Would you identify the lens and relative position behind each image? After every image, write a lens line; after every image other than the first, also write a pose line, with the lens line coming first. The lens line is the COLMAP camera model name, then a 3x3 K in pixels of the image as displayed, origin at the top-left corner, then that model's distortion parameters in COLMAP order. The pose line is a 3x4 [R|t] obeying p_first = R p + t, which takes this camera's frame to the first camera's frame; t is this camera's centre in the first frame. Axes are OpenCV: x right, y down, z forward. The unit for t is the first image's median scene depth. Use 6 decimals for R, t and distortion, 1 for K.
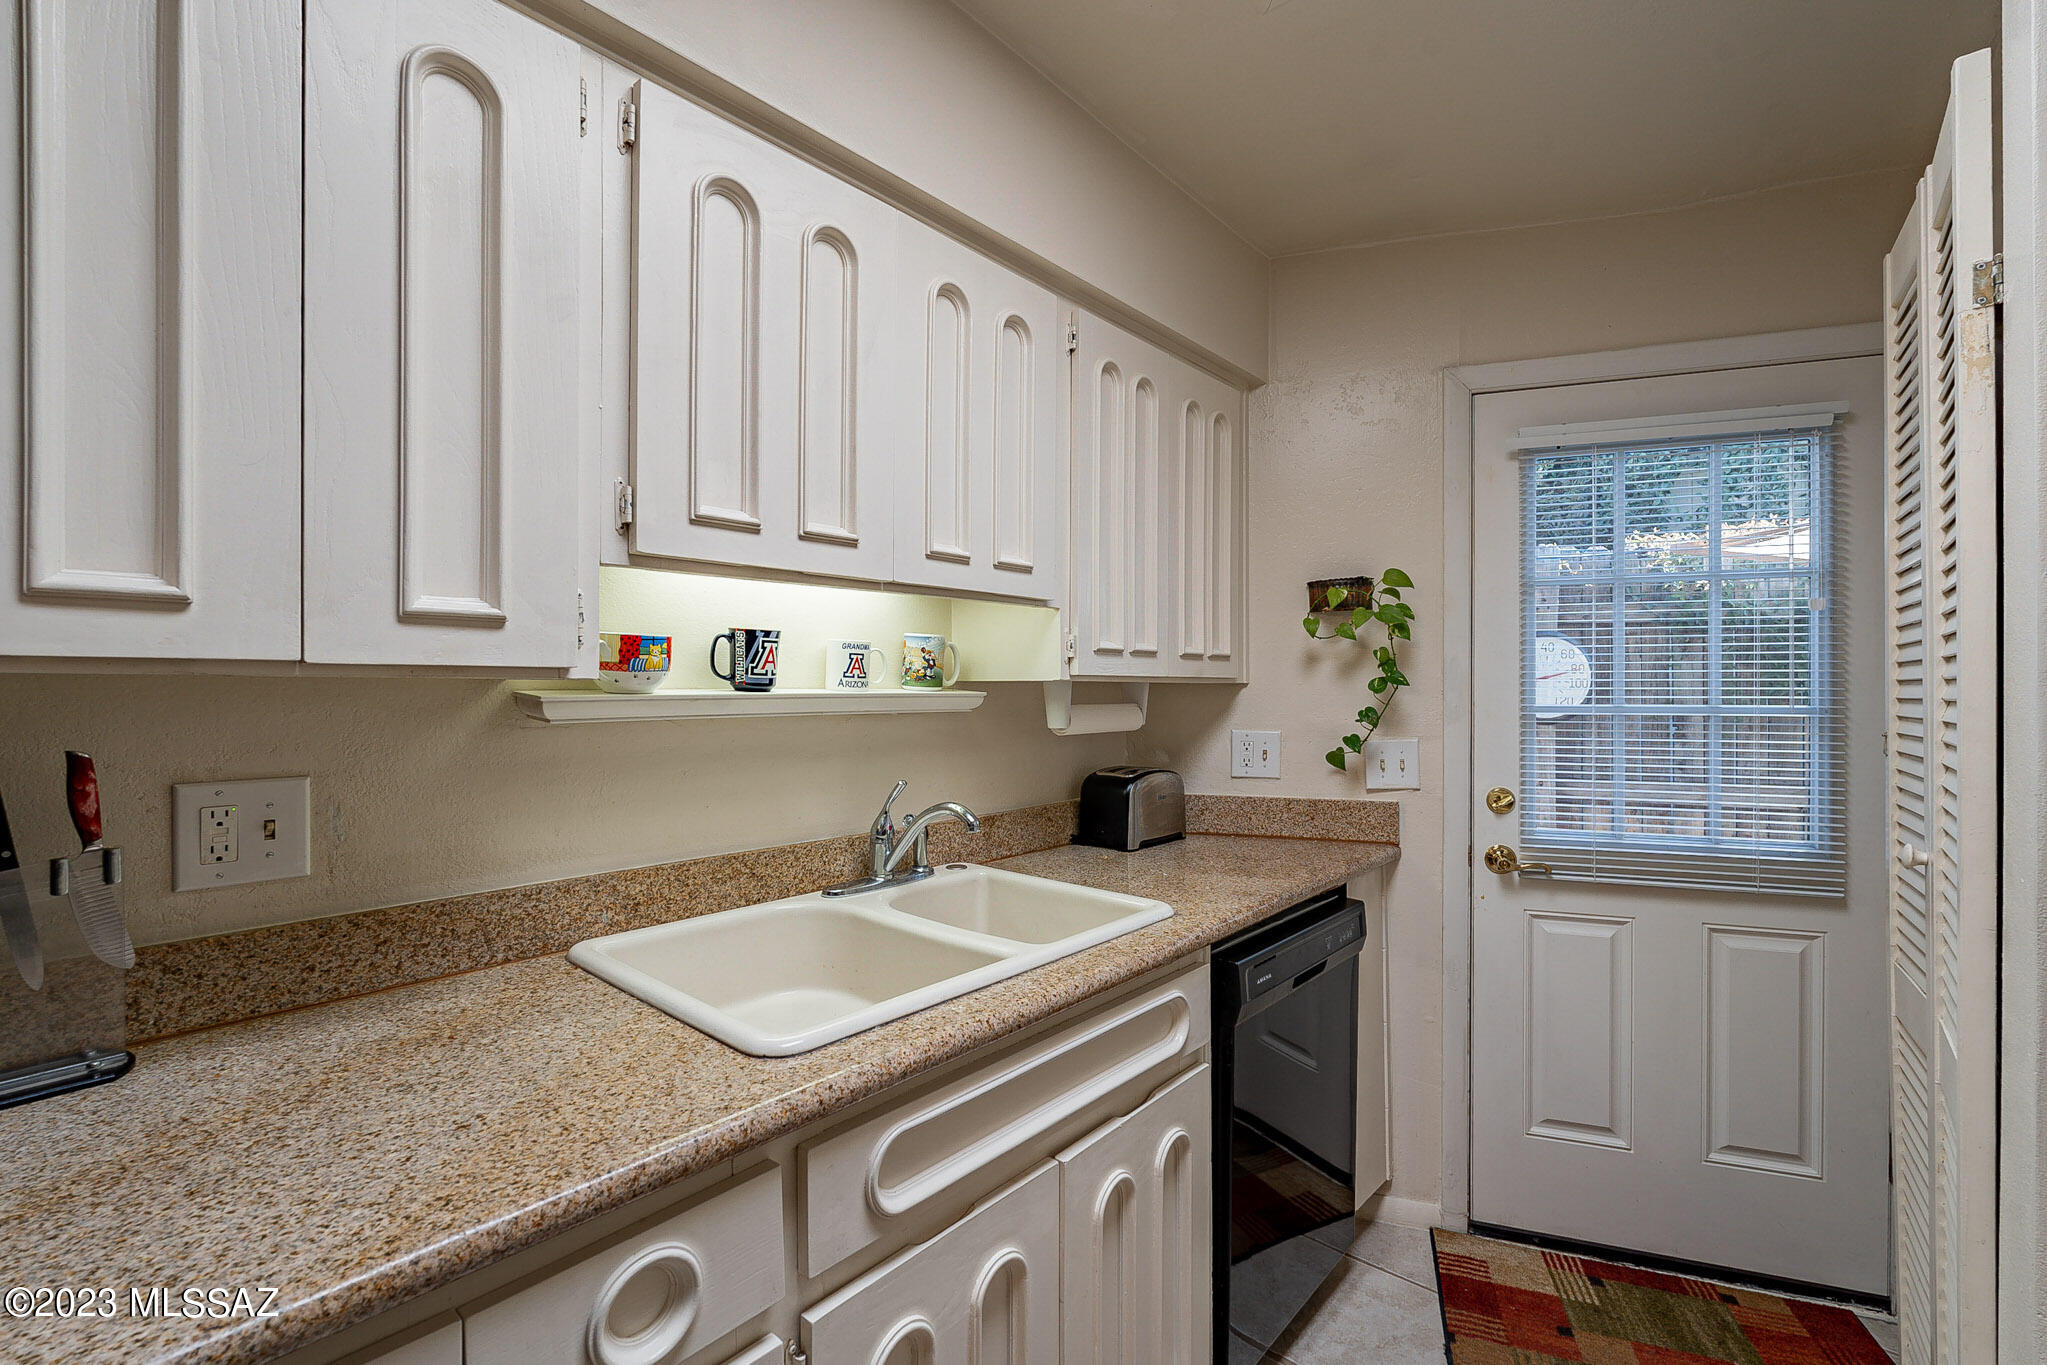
lens RADIAL K [[900.5, 0, 1015.7], [0, 900.5, 683.4], [0, 0, 1]] dist [-0.003063, 0.000926]
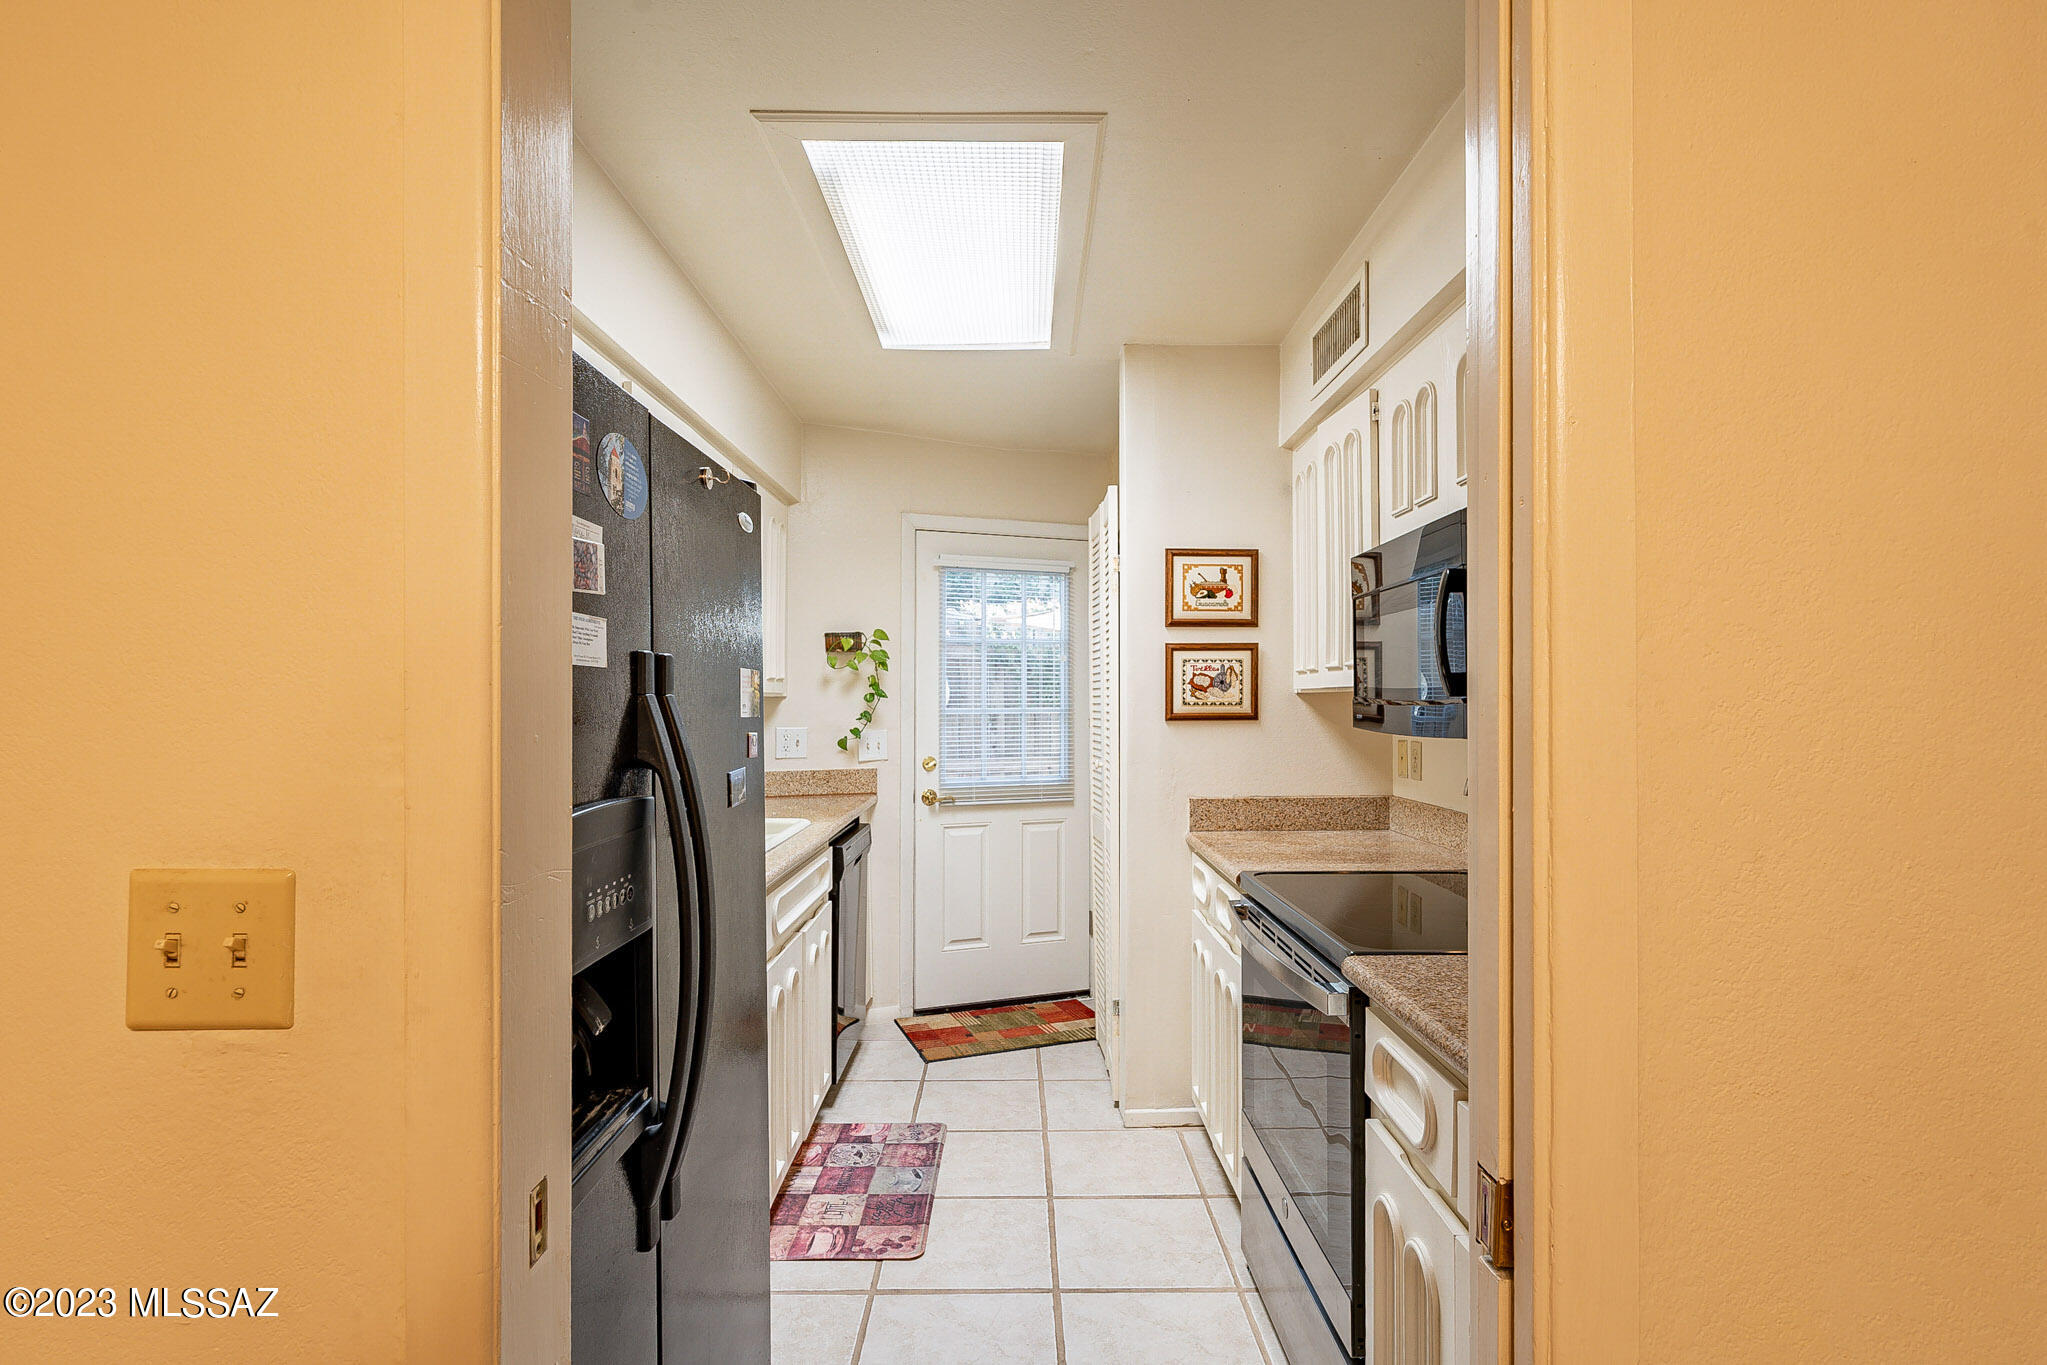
lens RADIAL K [[1001.5, 0, 1019.5], [0, 1001.5, 685.7], [0, 0, 1]] dist [-0.004285, 0.000107]
pose [[0.755644, 0.006050, 0.654955, -0.667500], [0.000751, 0.999949, -0.010104, -0.001349], [-0.654982, 0.008126, 0.755601, -0.647531]]
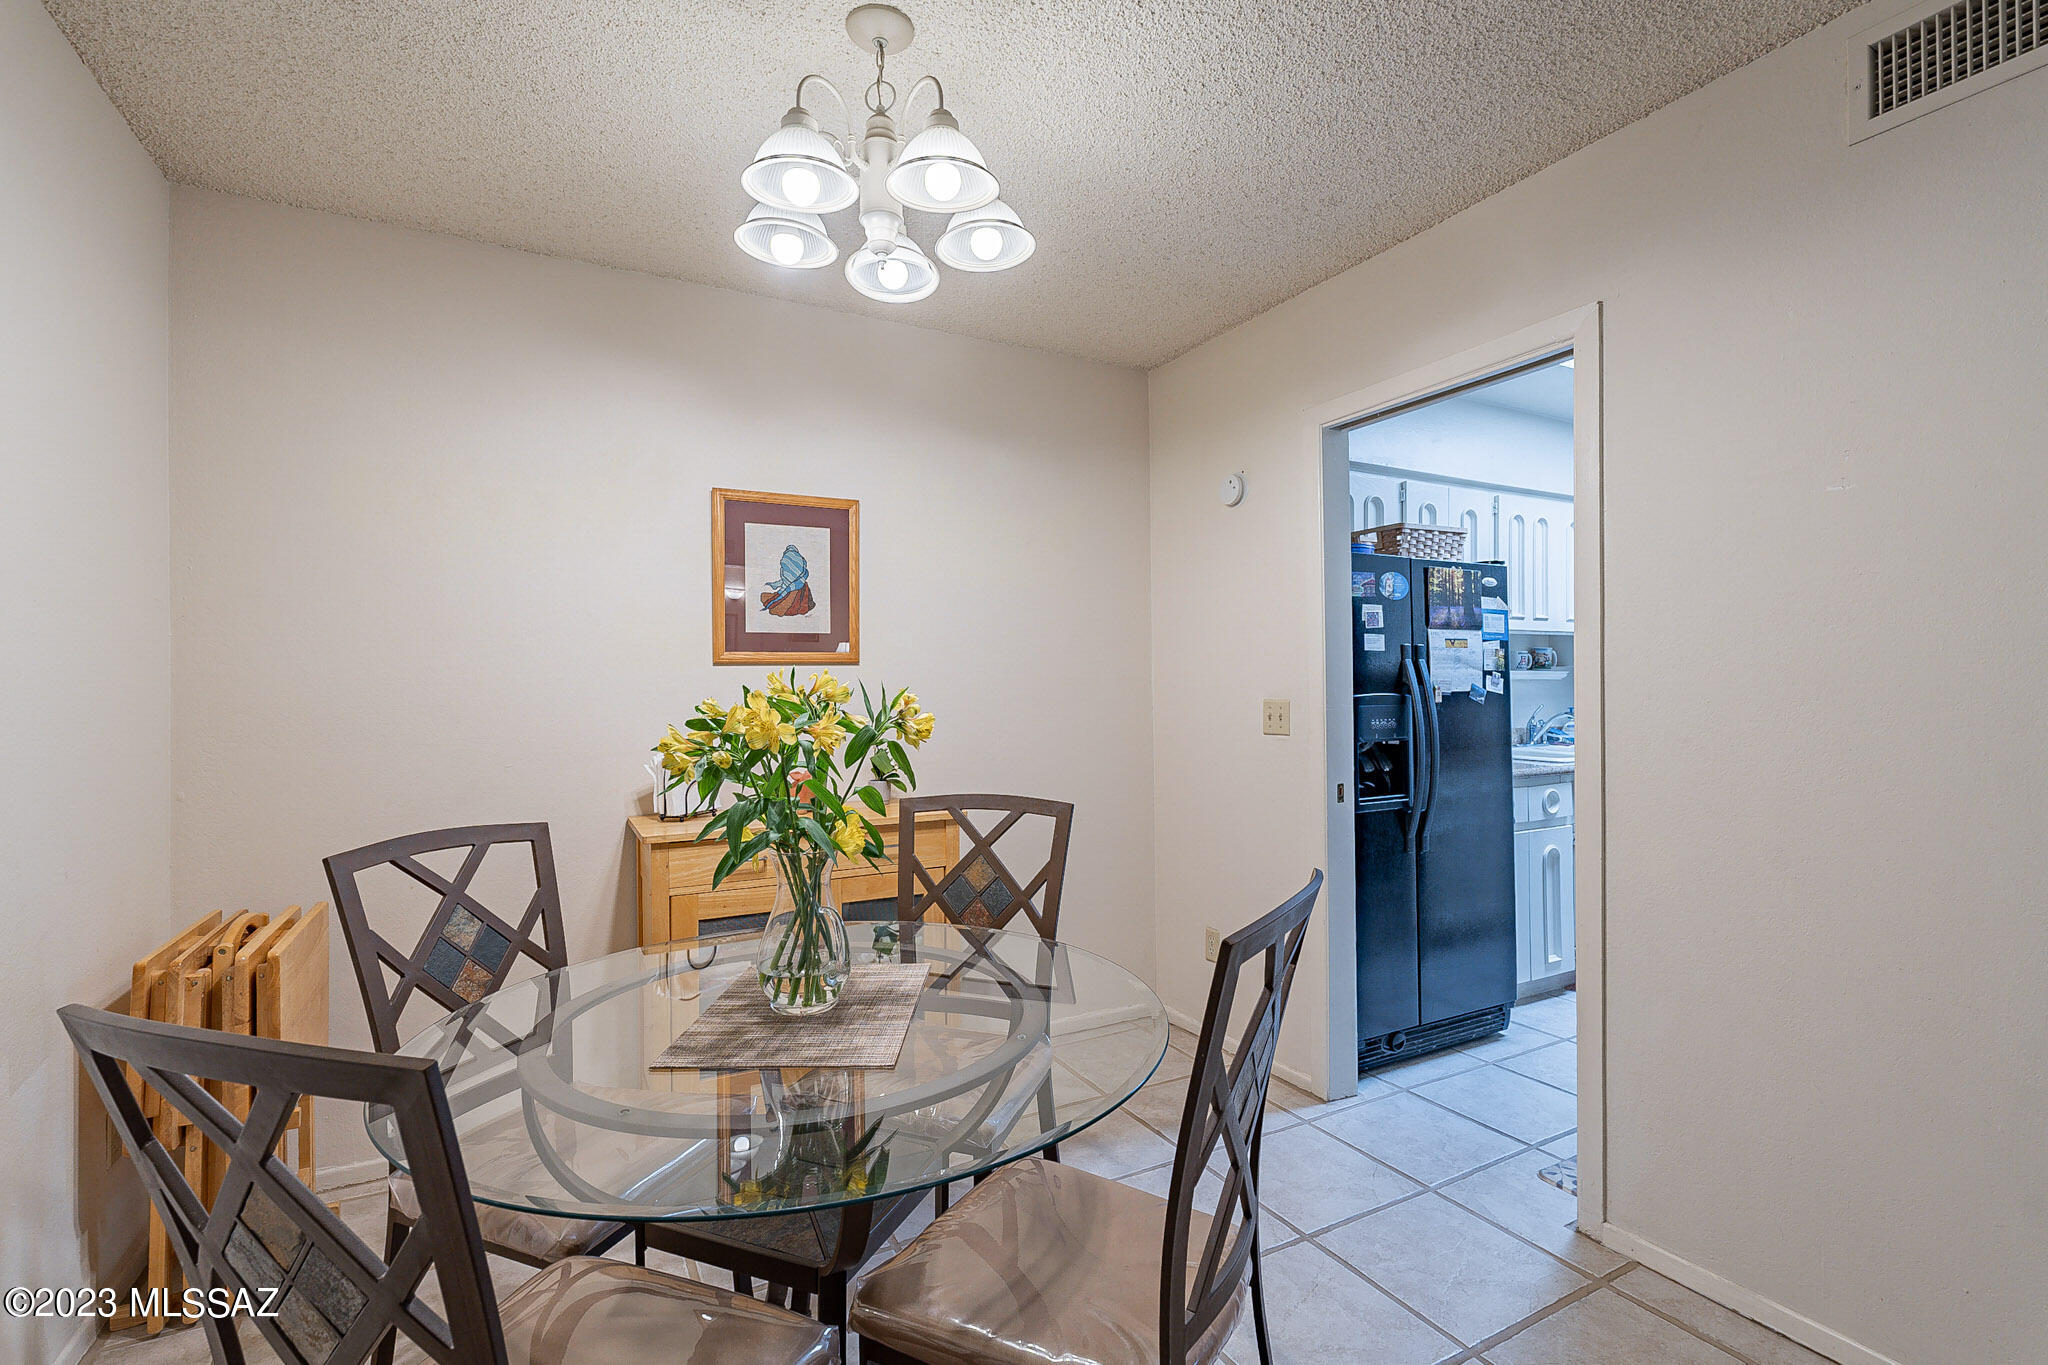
lens RADIAL K [[923.0, 0, 1024.0], [0, 923.0, 682.5], [0, 0, 1]] dist [-0.000524, 0.000137]
pose [[0.935634, -0.009261, -0.352850, -0.502941], [0.007802, 0.999954, -0.005557, 0.041017], [0.352885, 0.002446, 0.935664, -1.741099]]
